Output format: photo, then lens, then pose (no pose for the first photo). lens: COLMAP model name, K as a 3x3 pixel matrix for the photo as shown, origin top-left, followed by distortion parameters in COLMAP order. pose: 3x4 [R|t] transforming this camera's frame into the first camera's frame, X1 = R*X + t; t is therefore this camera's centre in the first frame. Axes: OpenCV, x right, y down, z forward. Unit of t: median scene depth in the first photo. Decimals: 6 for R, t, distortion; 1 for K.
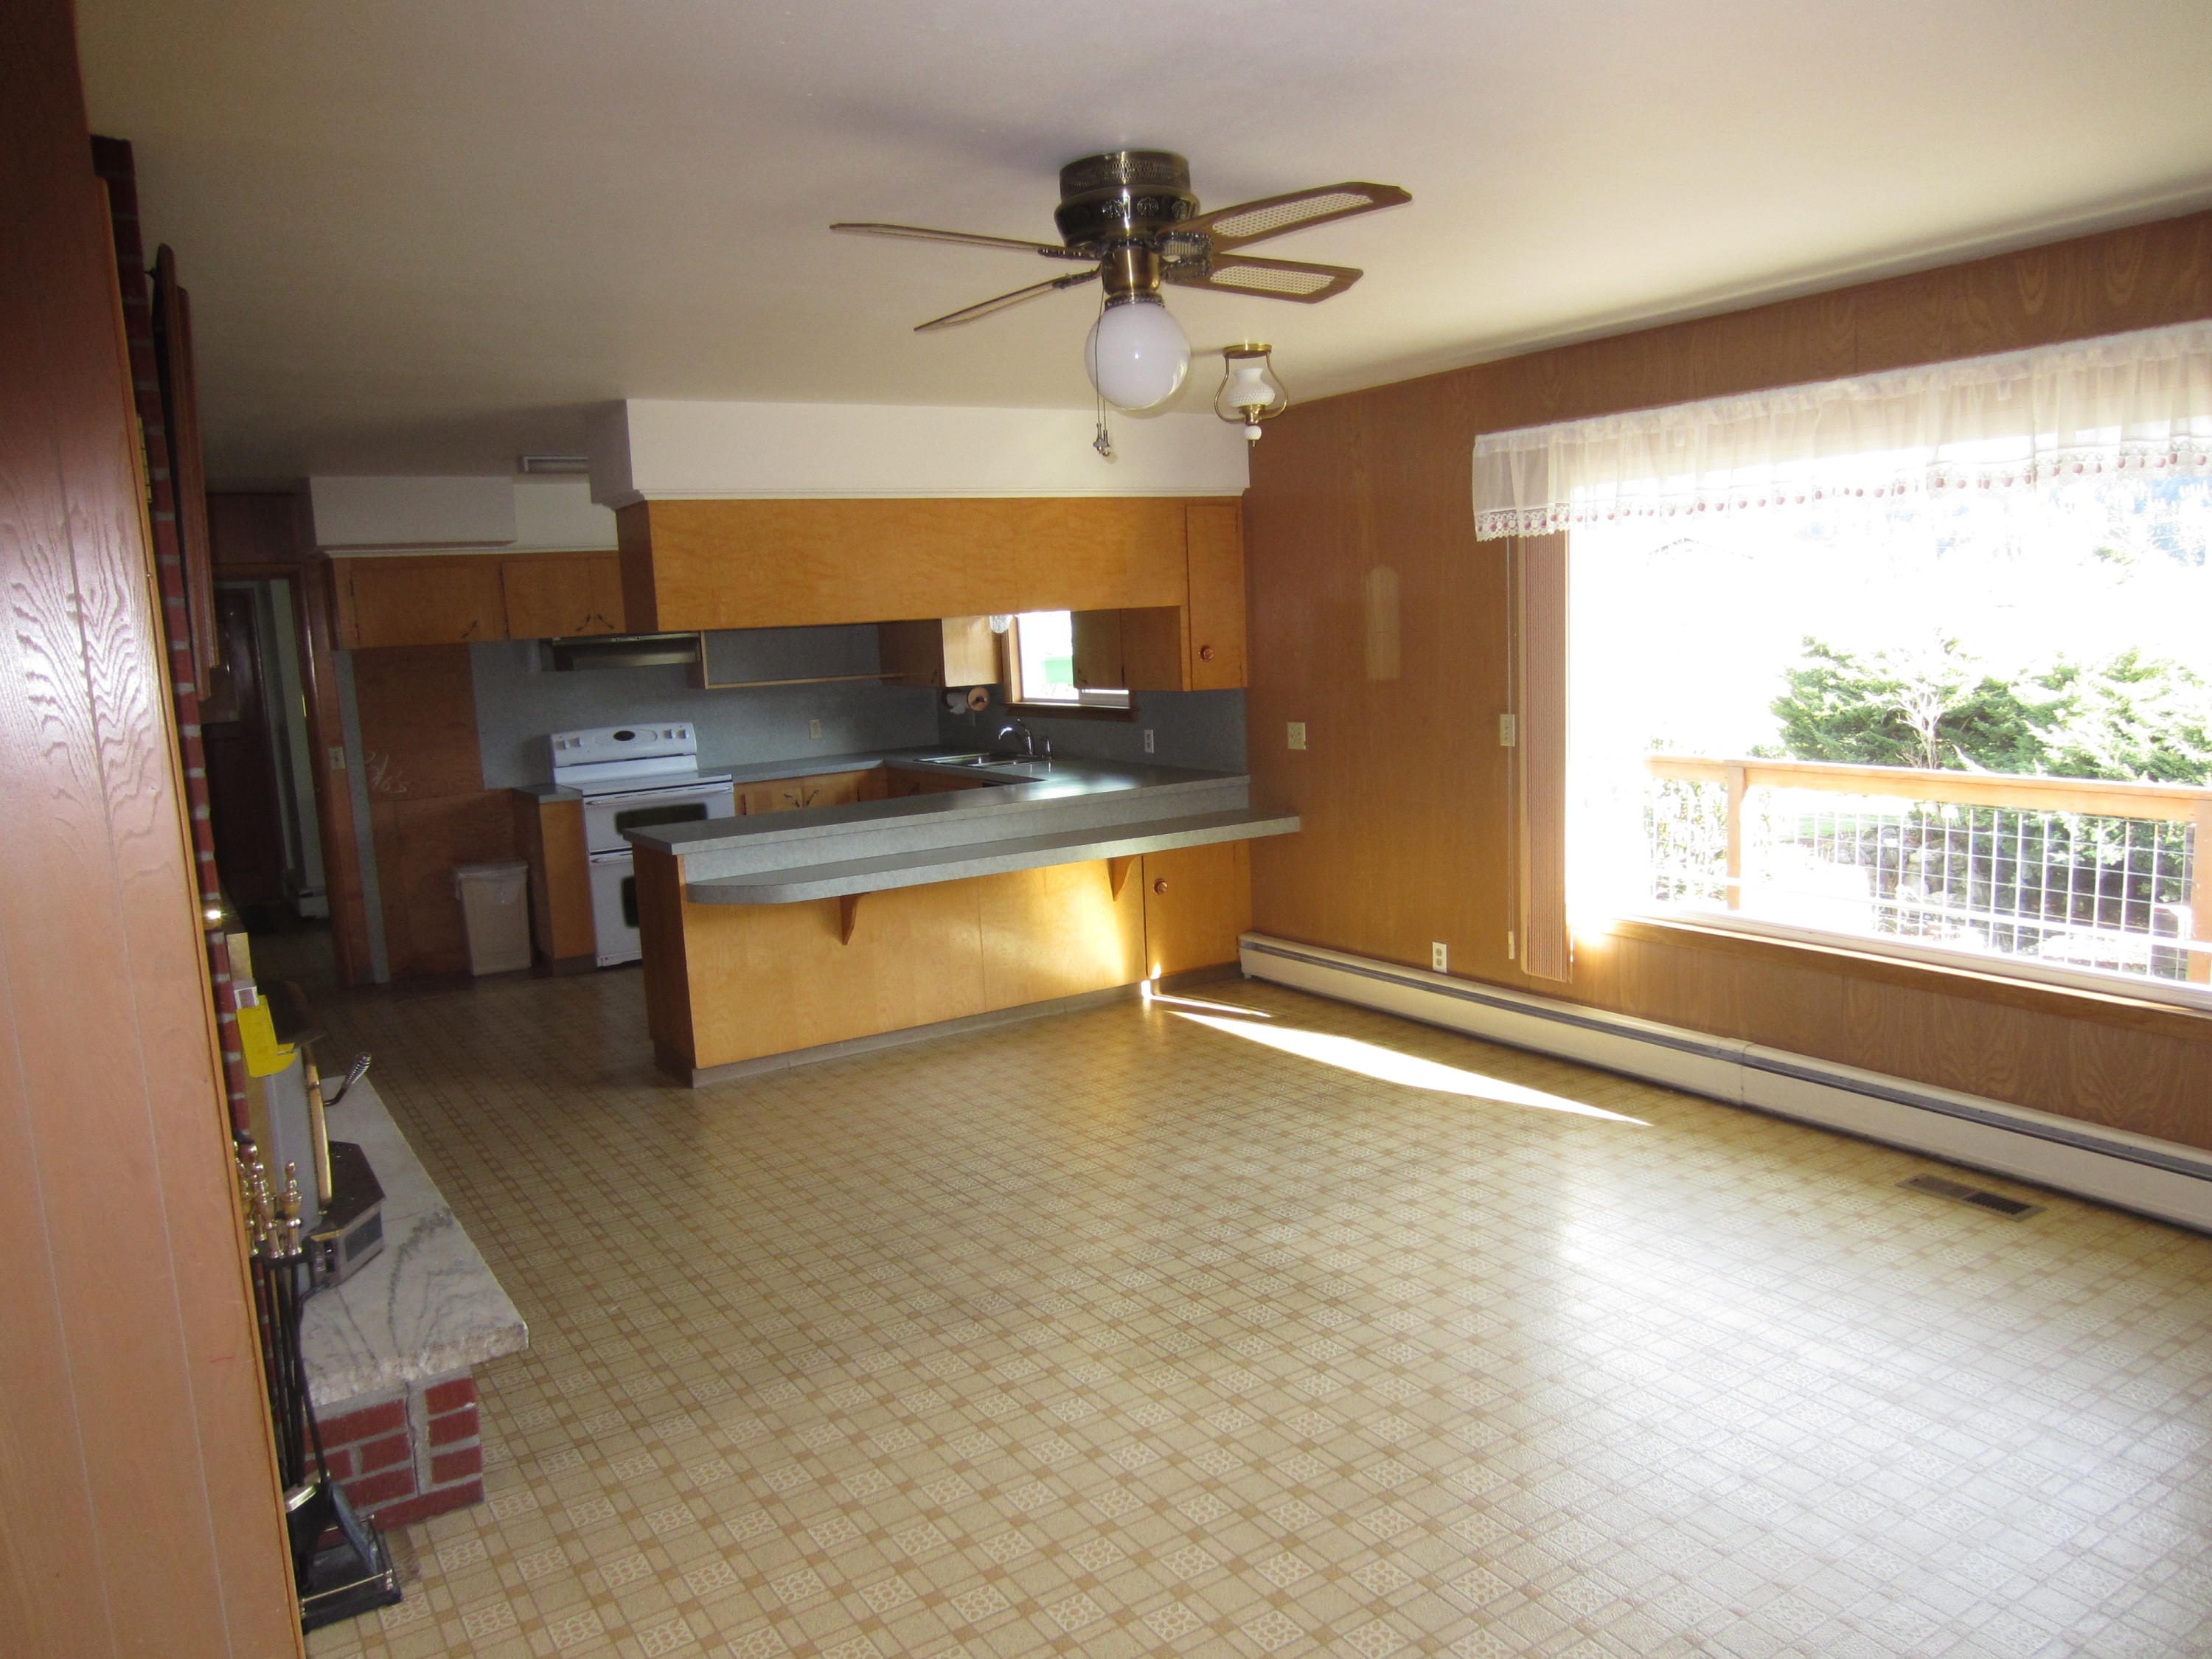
lens RADIAL K [[1590.0, 0, 1109.3], [0, 1590.0, 840.3], [0, 0, 1]] dist [-0.037240, 0.053572]
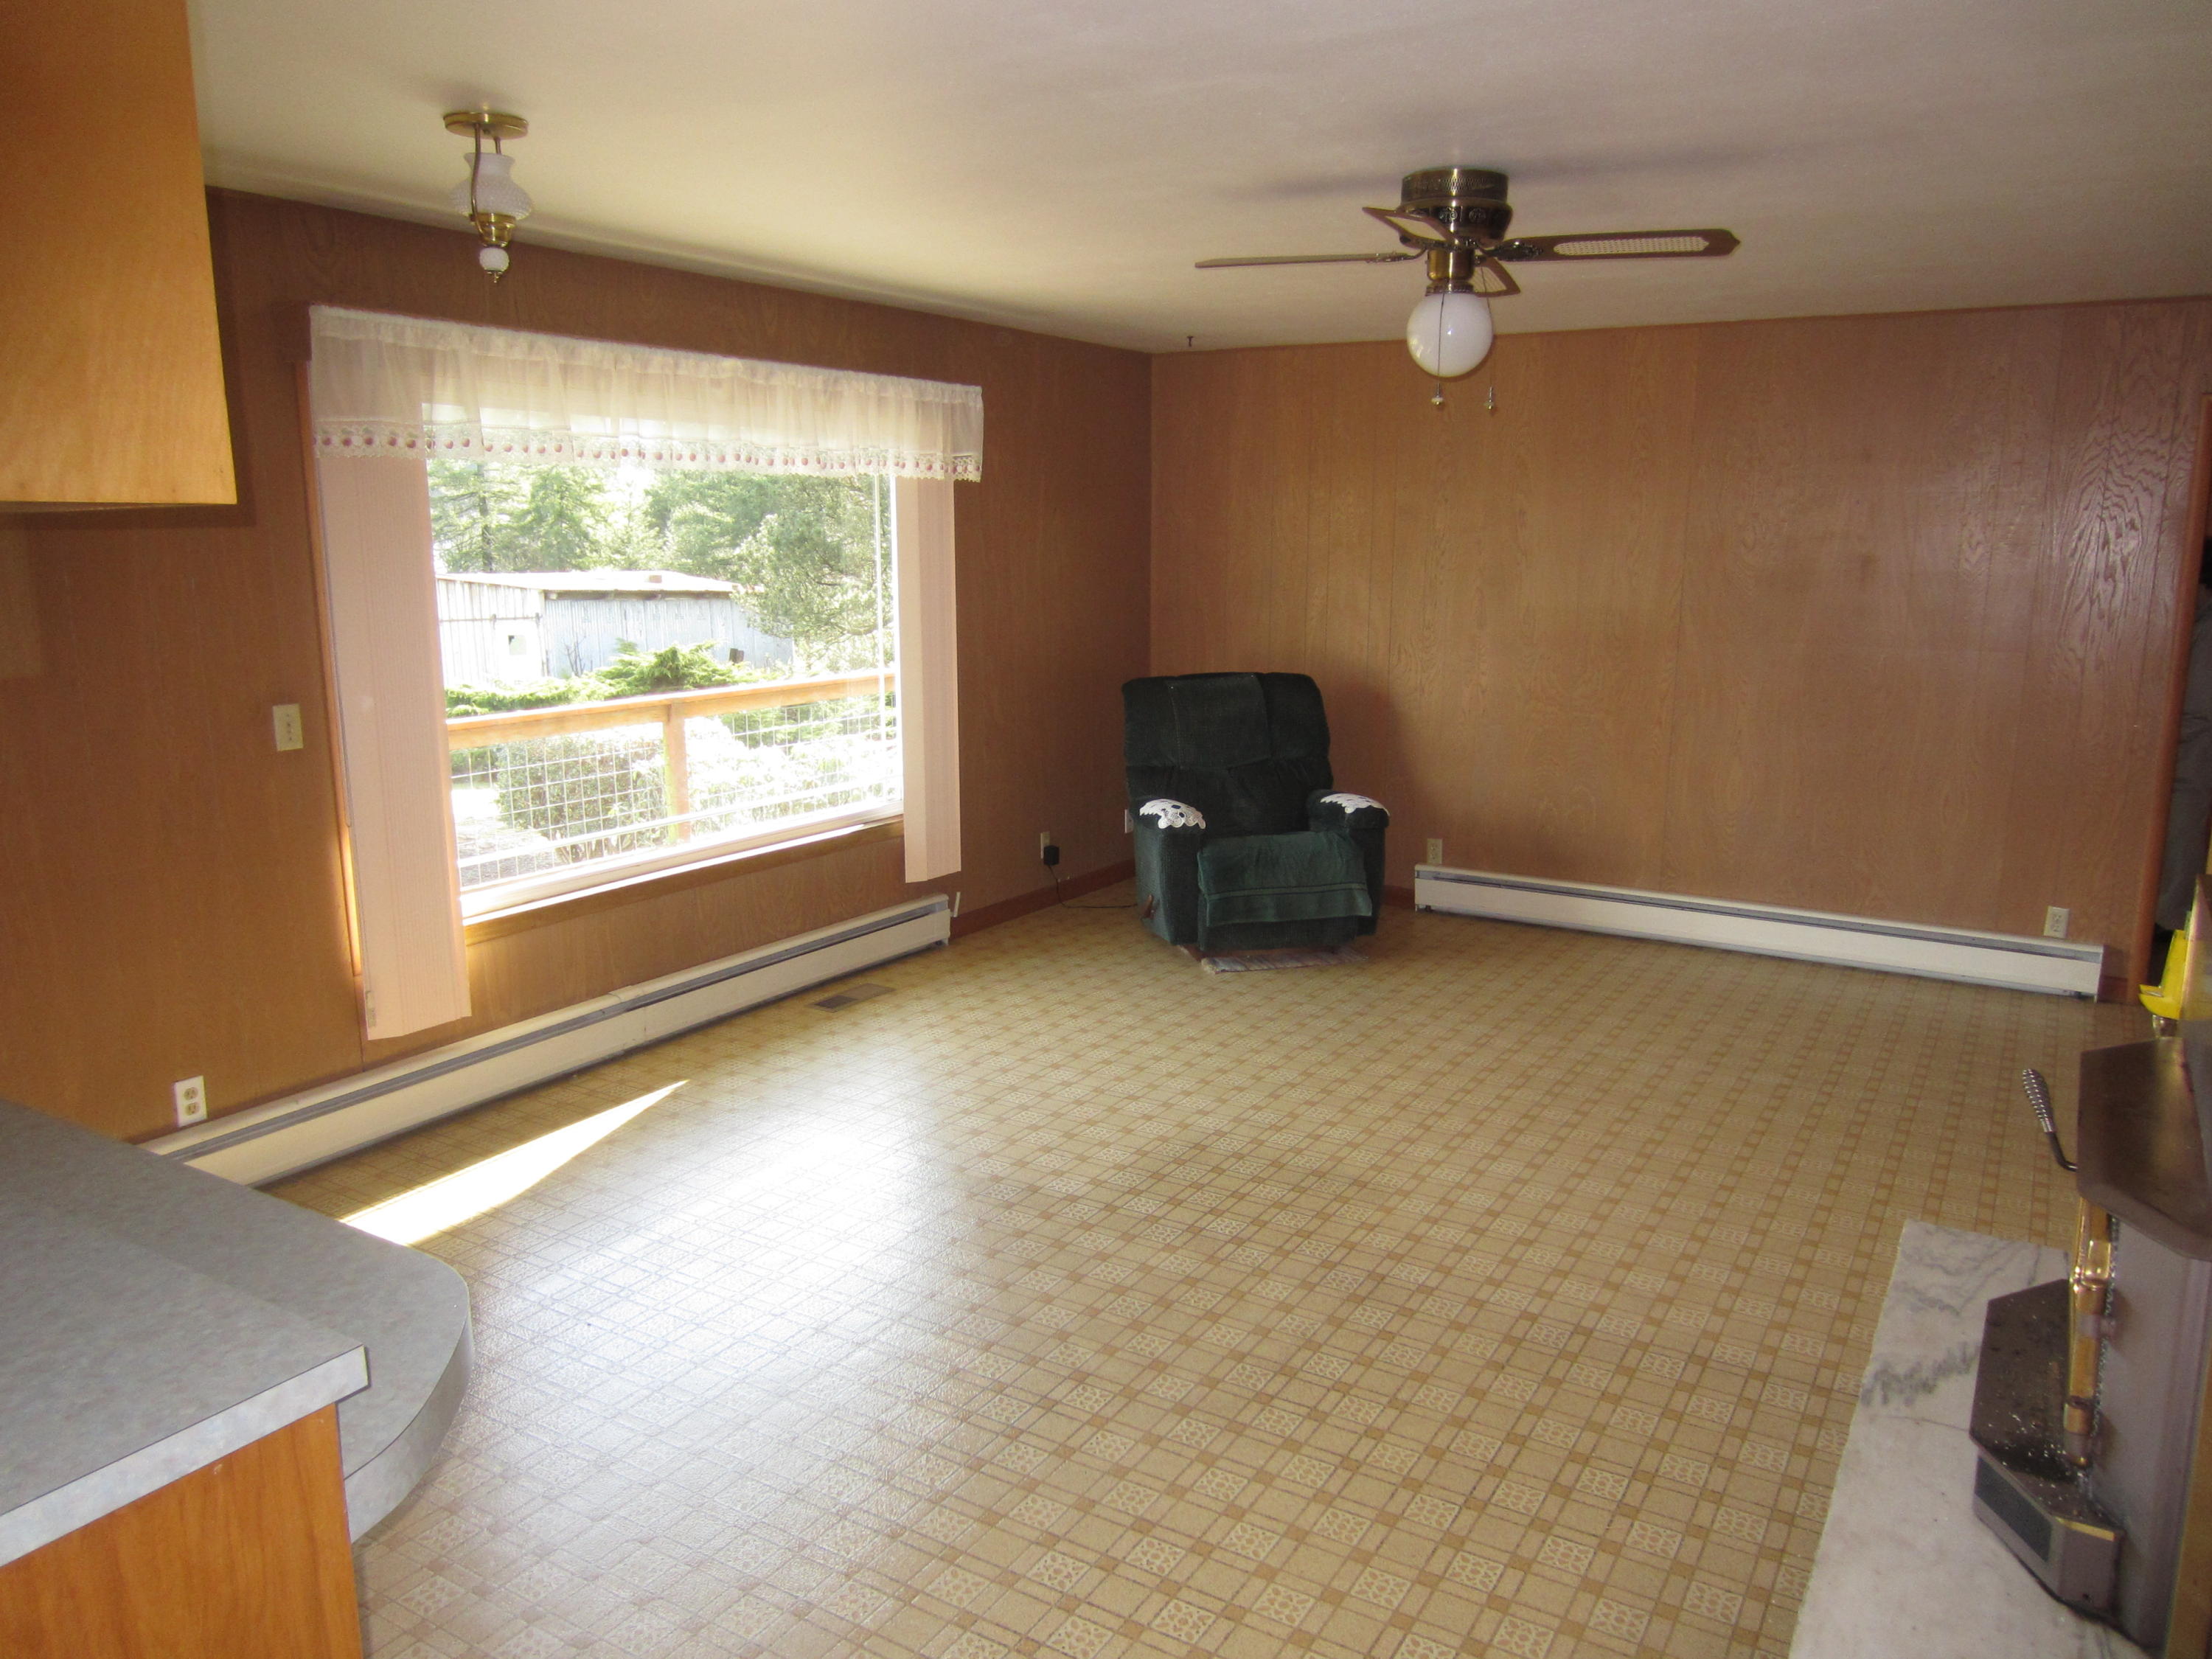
lens RADIAL K [[1590.0, 0, 1109.3], [0, 1590.0, 840.3], [0, 0, 1]] dist [-0.037240, 0.053572]
pose [[-0.432595, -0.129393, 0.892255, -0.760267], [0.147372, 0.966189, 0.211566, -0.162123], [-0.889462, 0.223015, -0.398900, 1.346350]]
